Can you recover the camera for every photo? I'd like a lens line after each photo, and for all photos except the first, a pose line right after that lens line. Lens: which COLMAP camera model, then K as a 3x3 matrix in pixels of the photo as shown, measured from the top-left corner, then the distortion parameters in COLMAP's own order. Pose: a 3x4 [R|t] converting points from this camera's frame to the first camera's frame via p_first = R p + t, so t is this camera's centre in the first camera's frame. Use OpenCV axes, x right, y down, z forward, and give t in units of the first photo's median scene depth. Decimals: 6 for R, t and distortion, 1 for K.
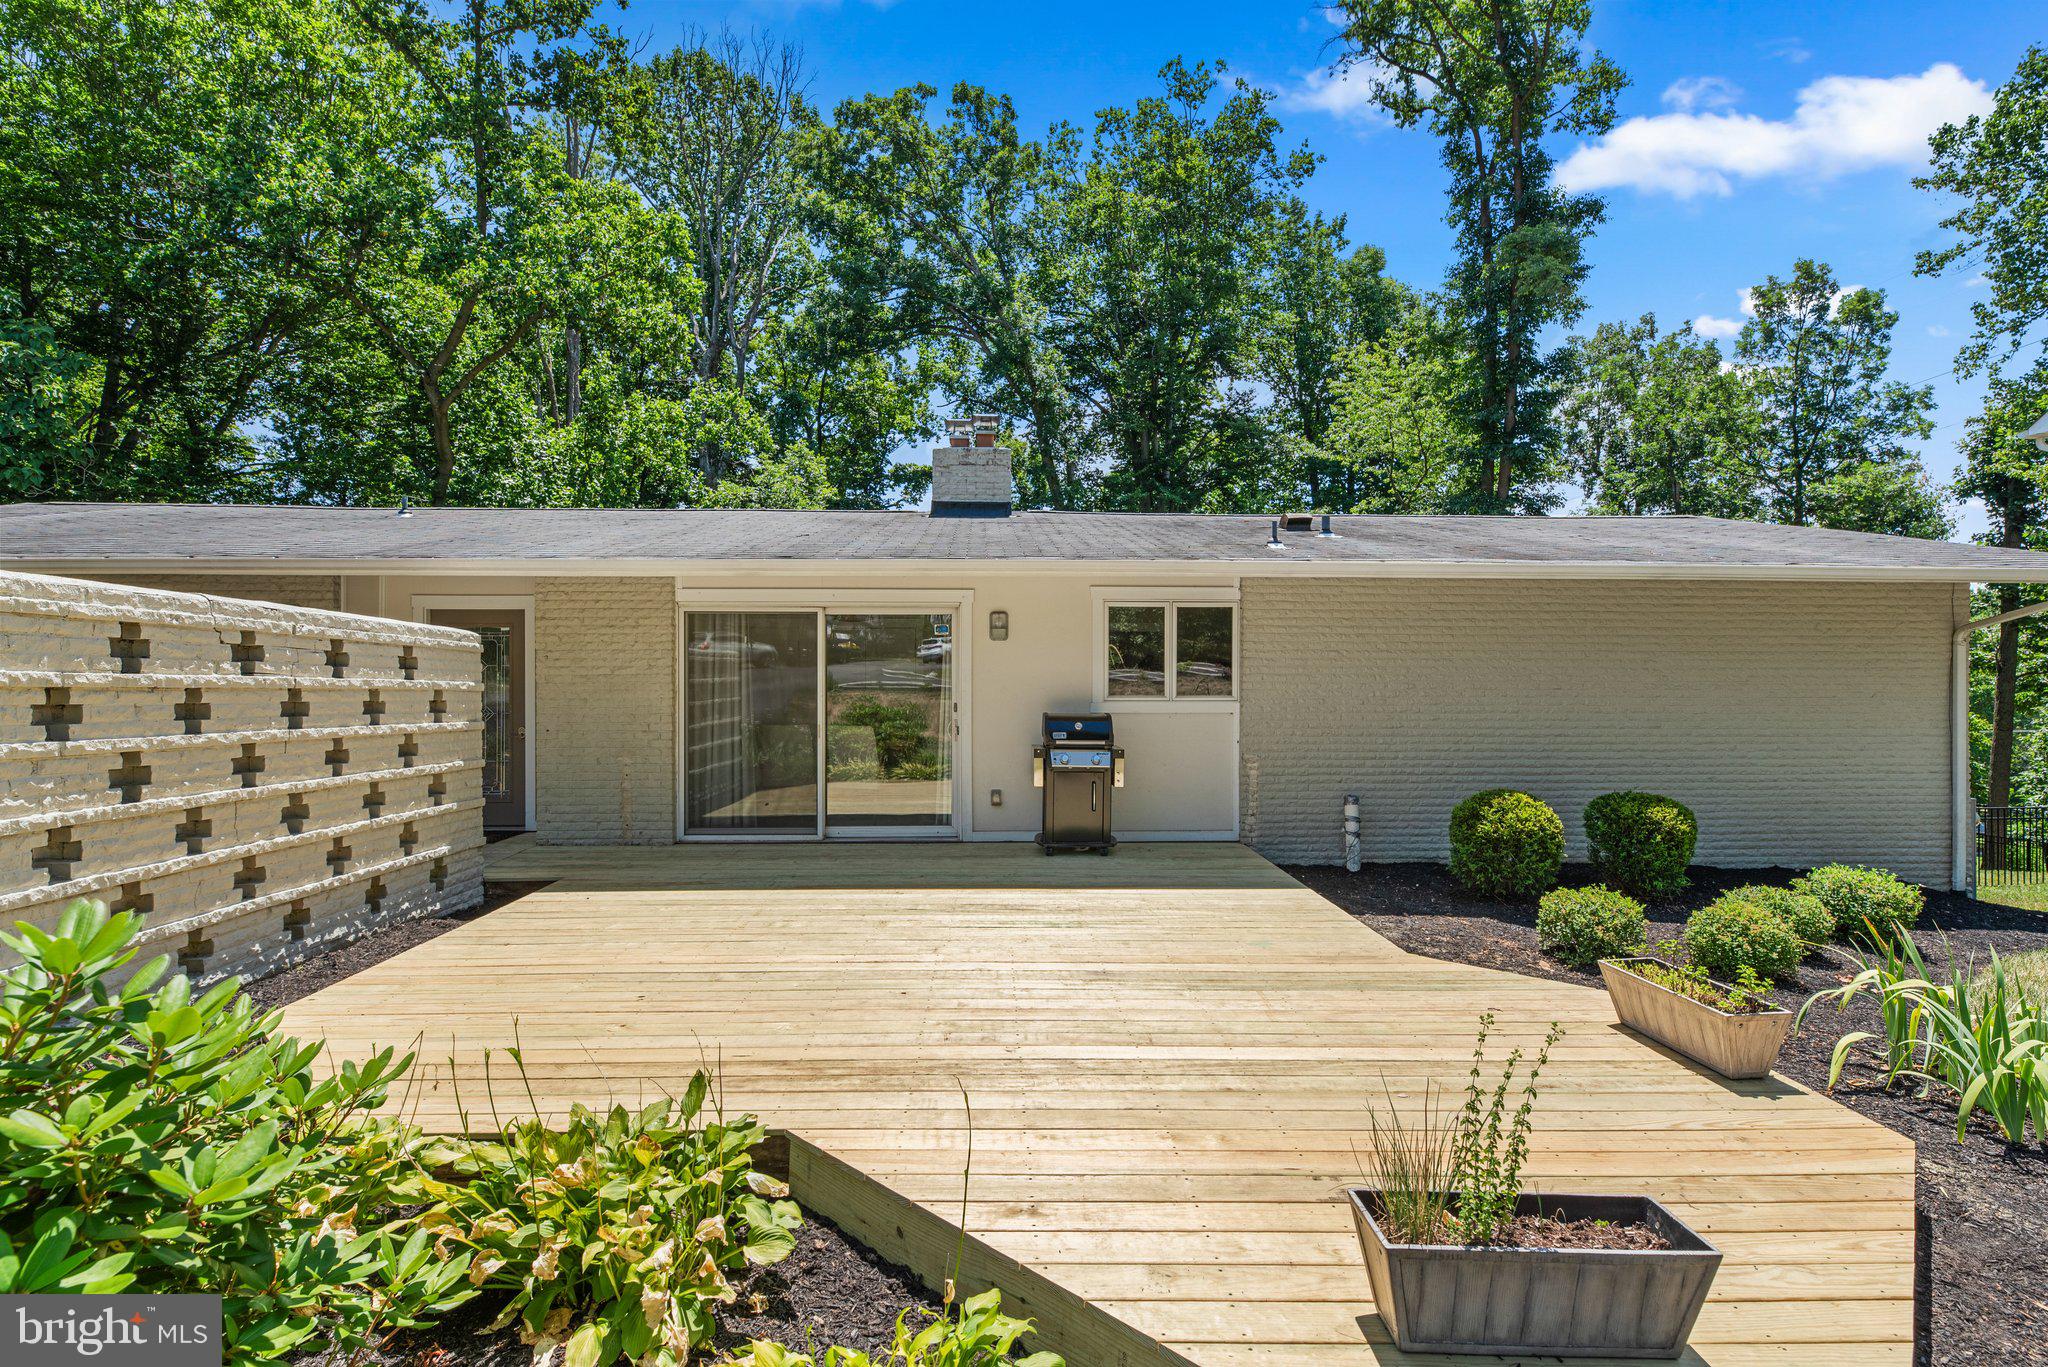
lens RADIAL K [[956.4, 0, 1024.0], [0, 956.4, 683.5], [0, 0, 1]] dist [-0.000900, -0.000074]
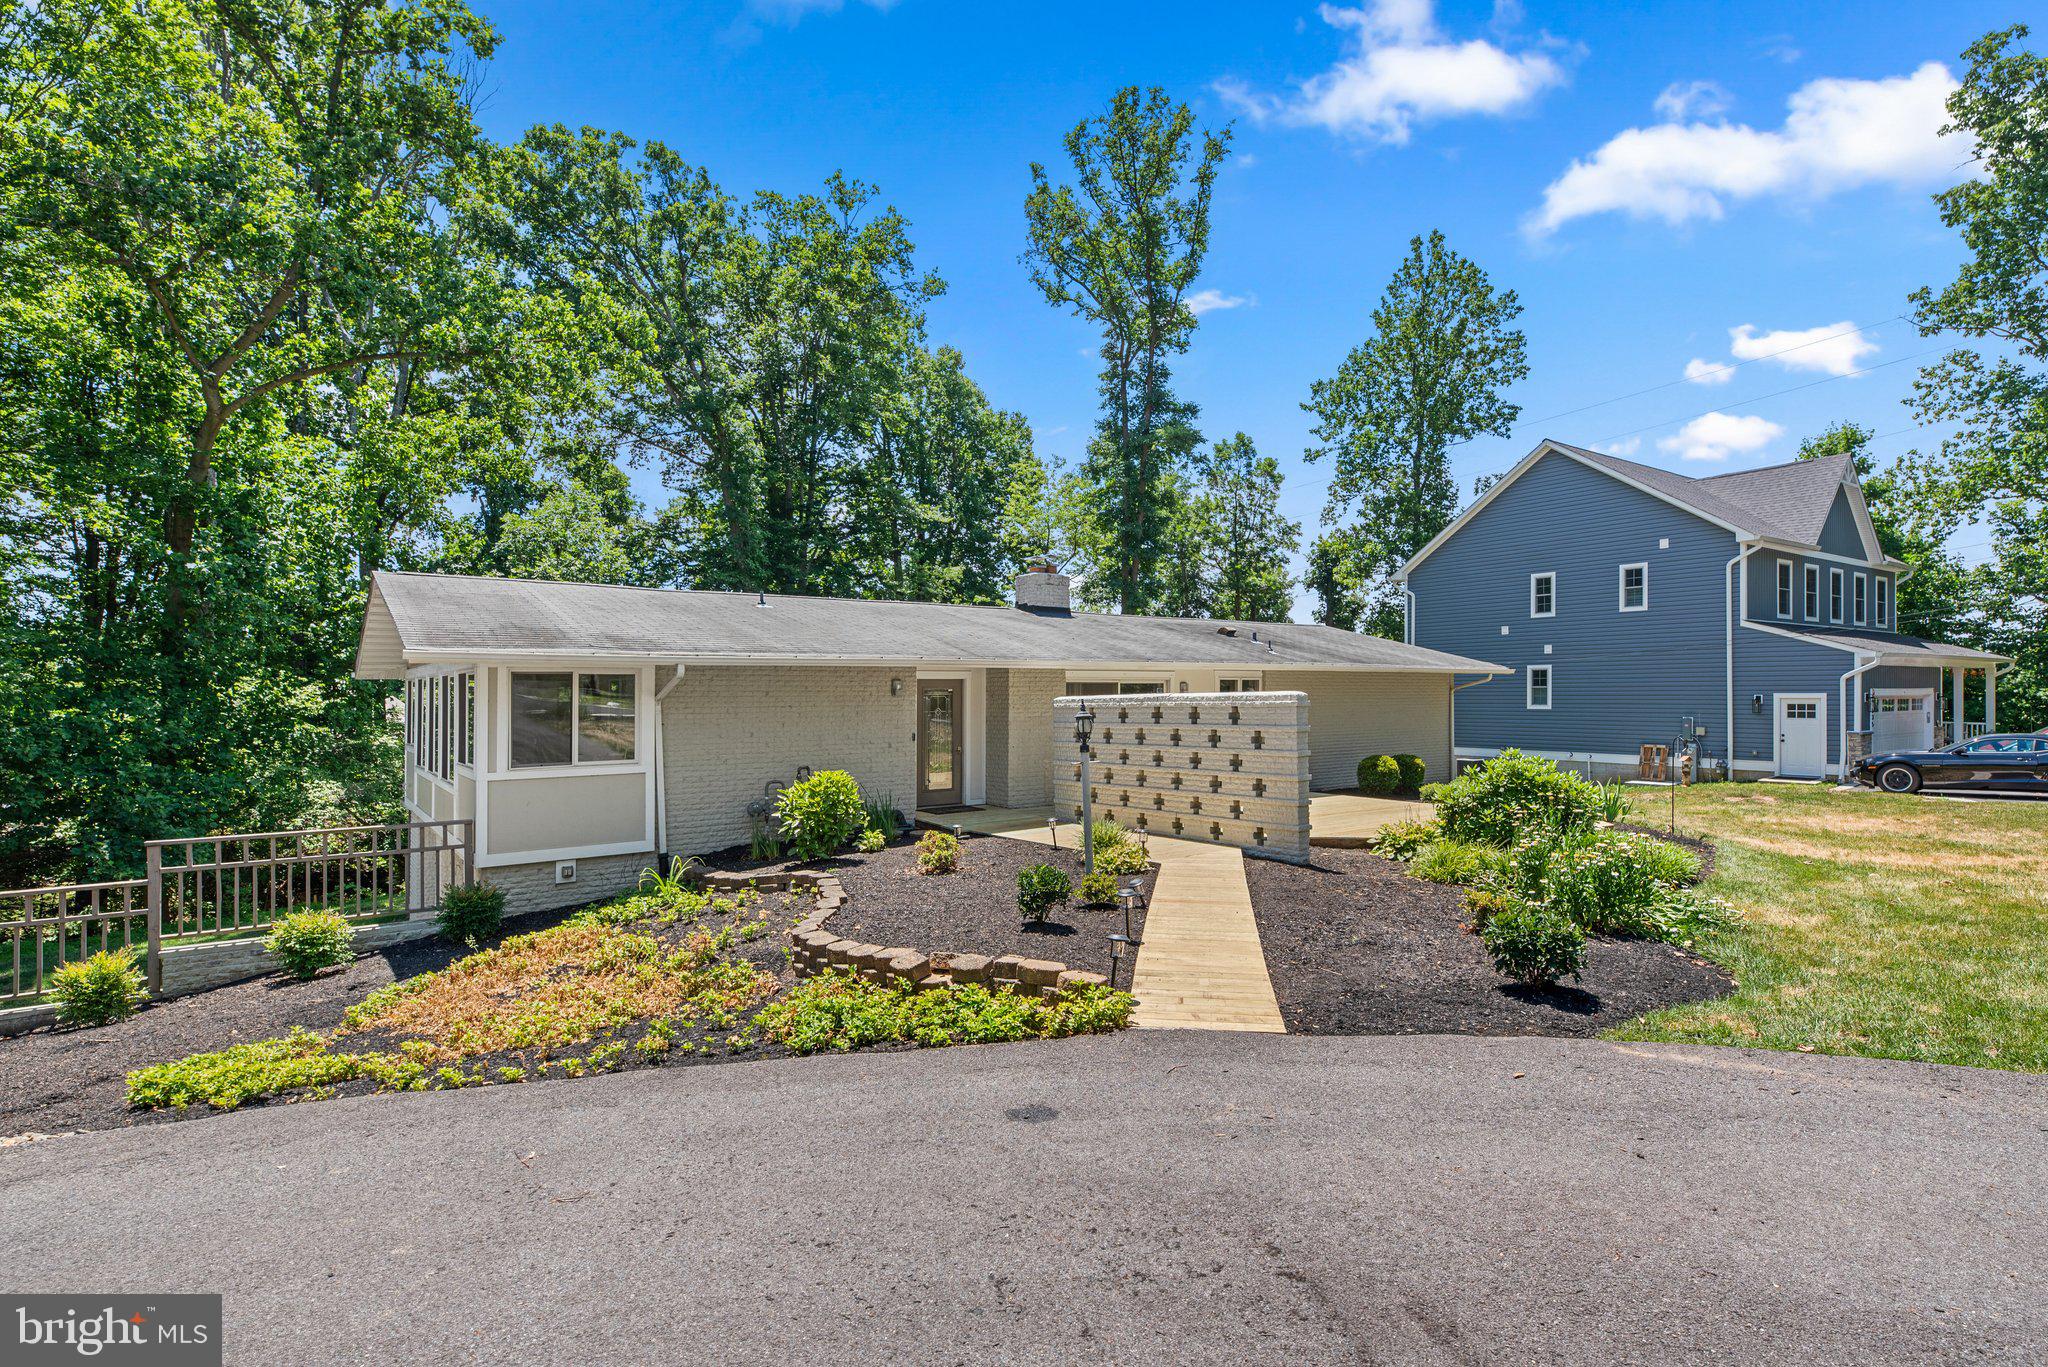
lens RADIAL K [[983.4, 0, 1030.9], [0, 983.4, 690.4], [0, 0, 1]] dist [0.004010, -0.000049]
pose [[0.828200, -0.003507, 0.560422, -0.396780], [0.008026, 0.999952, -0.005603, -0.012475], [-0.560375, 0.009138, 0.828189, -0.152386]]
